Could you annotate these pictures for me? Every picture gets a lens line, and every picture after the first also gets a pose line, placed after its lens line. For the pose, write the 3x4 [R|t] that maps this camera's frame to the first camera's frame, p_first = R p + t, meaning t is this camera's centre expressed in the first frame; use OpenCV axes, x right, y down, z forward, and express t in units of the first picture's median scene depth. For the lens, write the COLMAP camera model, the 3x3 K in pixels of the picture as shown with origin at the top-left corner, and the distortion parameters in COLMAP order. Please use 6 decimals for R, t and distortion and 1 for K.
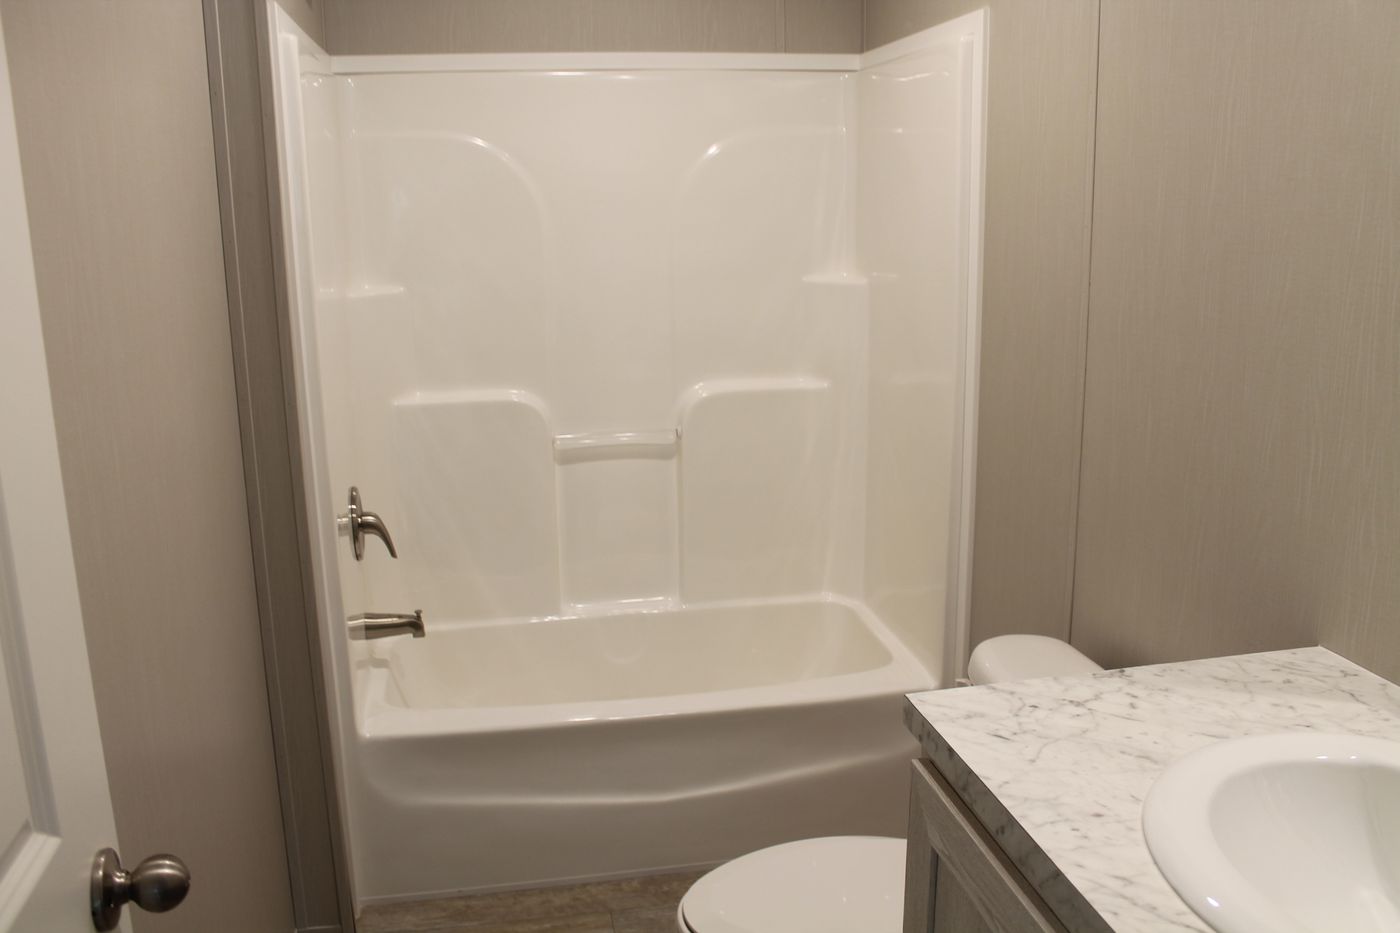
lens RADIAL K [[1194.3, 0, 692.0], [0, 1194.3, 458.7], [0, 0, 1]] dist [-0.151508, 0.134118]
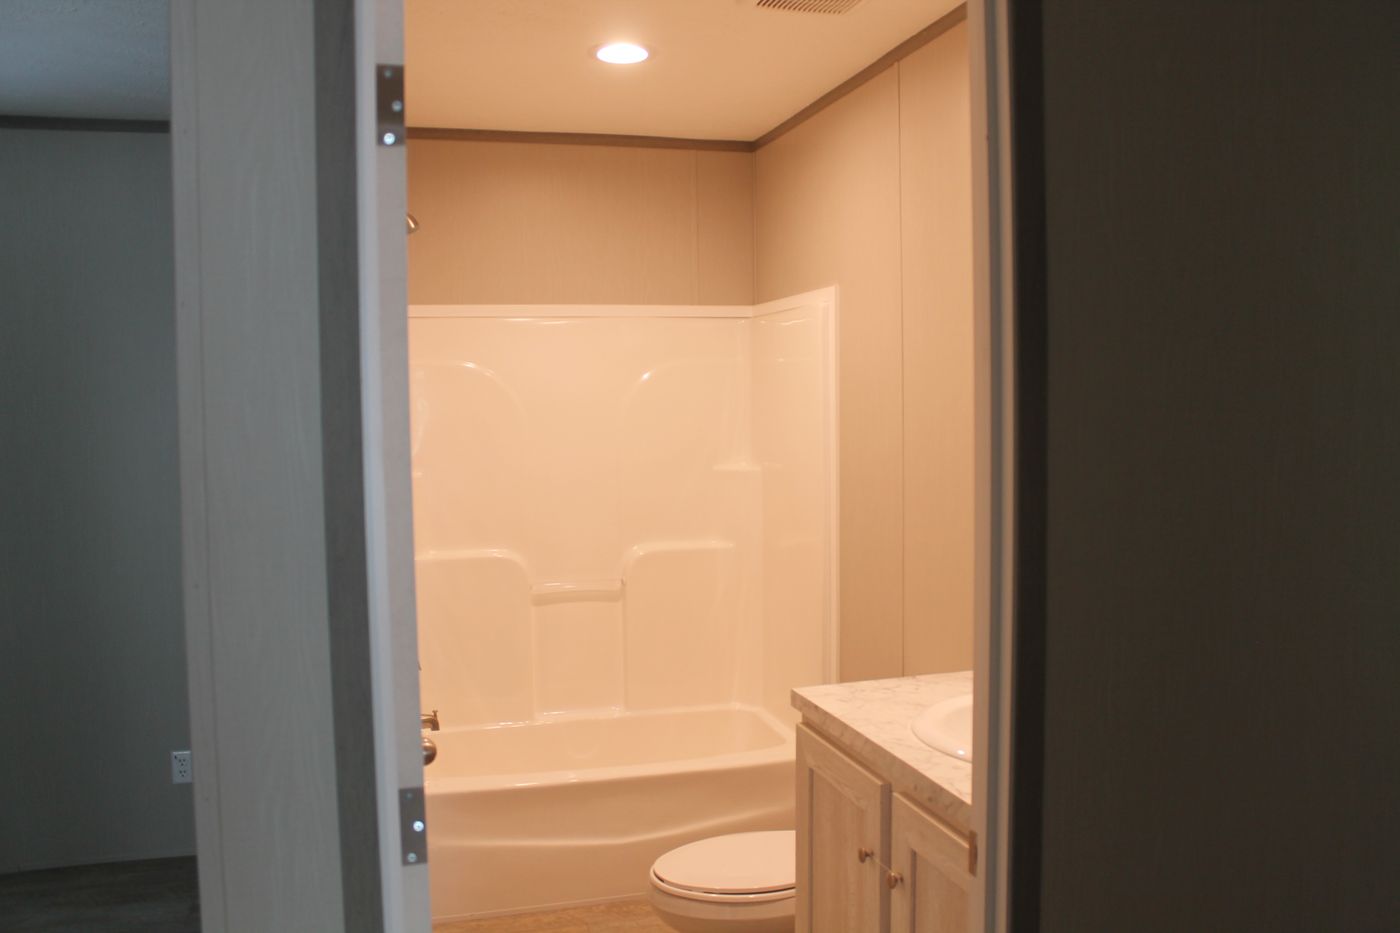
lens RADIAL K [[1194.3, 0, 697.1], [0, 1194.3, 469.6], [0, 0, 1]] dist [-0.151508, 0.134118]
pose [[0.995338, -0.001950, 0.096425, -0.069289], [0.017203, 0.987352, -0.157610, 0.080364], [-0.094898, 0.158534, 0.982782, -0.415044]]
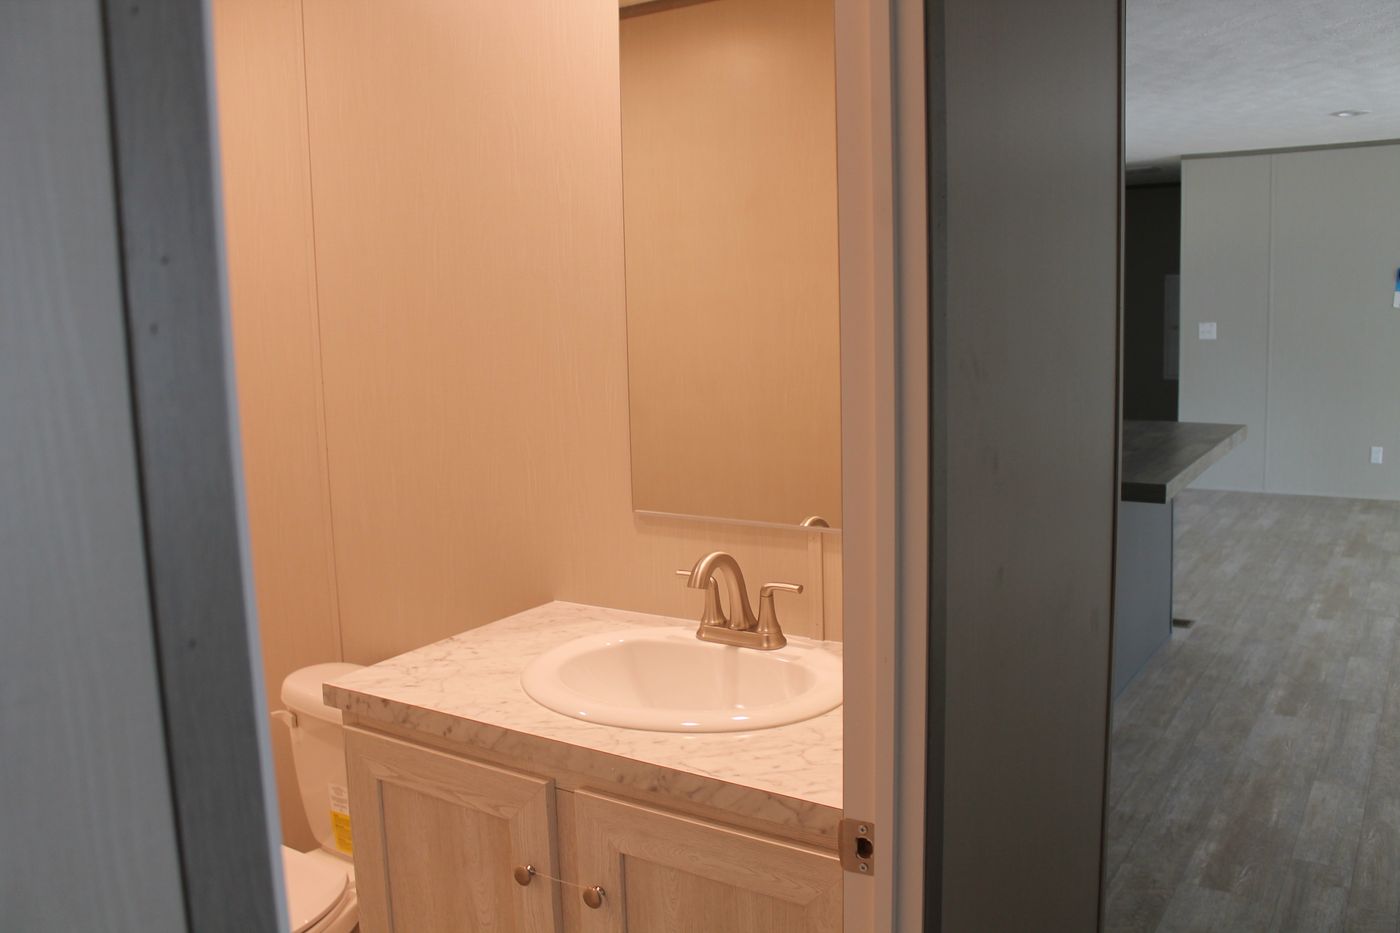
lens RADIAL K [[1194.3, 0, 703.0], [0, 1194.3, 460.6], [0, 0, 1]] dist [-0.151508, 0.134118]
pose [[0.688623, -0.099222, 0.718299, -0.238349], [0.168162, 0.985440, -0.025092, 0.029609], [-0.705350, 0.138070, 0.695282, -0.139624]]
